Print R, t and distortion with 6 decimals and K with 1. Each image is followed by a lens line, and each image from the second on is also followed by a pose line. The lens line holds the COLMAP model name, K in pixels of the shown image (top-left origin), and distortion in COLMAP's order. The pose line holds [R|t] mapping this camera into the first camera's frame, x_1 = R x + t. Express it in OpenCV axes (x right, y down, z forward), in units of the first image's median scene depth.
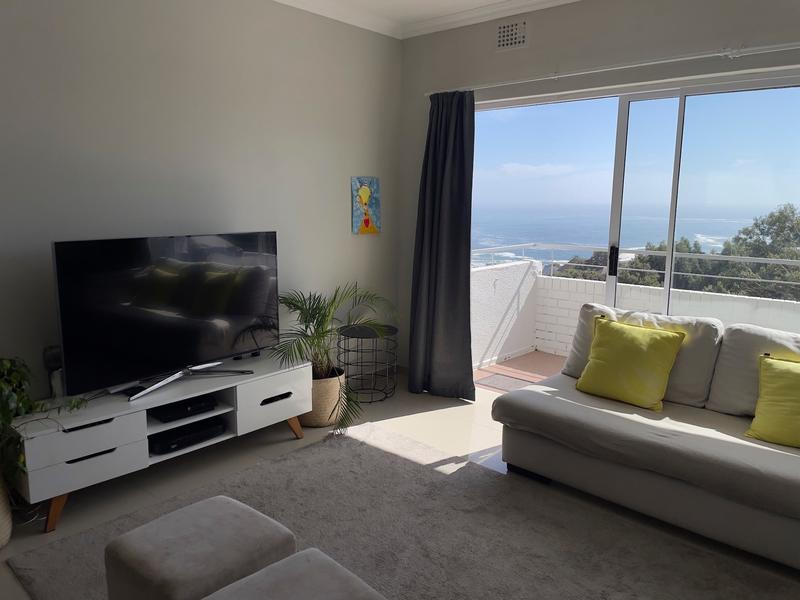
lens RADIAL K [[597.2, 0, 410.5], [0, 597.2, 291.5], [0, 0, 1]] dist [0.092550, -0.120937]
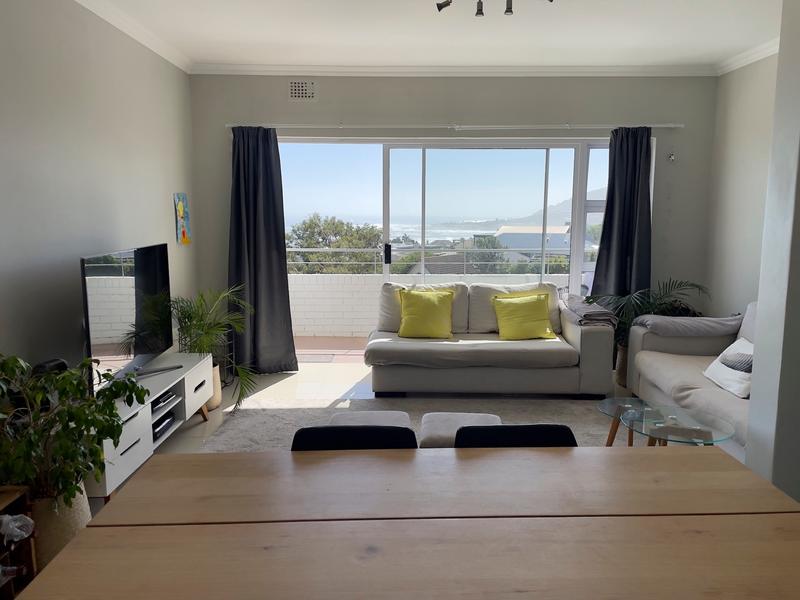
lens RADIAL K [[597.2, 0, 410.5], [0, 597.2, 291.5], [0, 0, 1]] dist [0.092550, -0.120937]
pose [[0.744481, -0.099679, 0.660161, -0.651628], [0.110057, 0.993588, 0.025910, 0.010839], [-0.658511, 0.053365, 0.750677, -0.150095]]
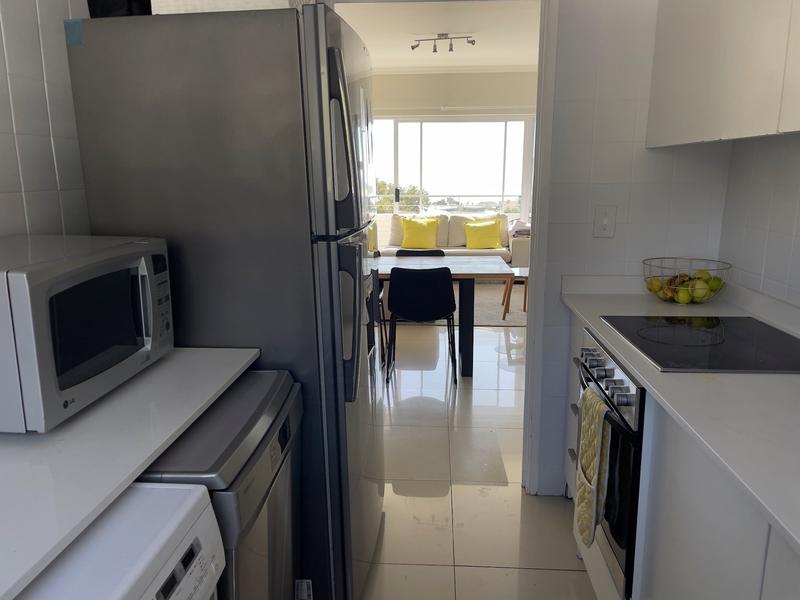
lens RADIAL K [[602.9, 0, 406.2], [0, 602.9, 297.1], [0, 0, 1]] dist [0.093087, -0.120832]
pose [[0.796317, -0.136307, 0.589321, -1.065555], [0.105562, 0.990644, 0.086490, 0.141121], [-0.595597, -0.006663, 0.803256, -0.857410]]
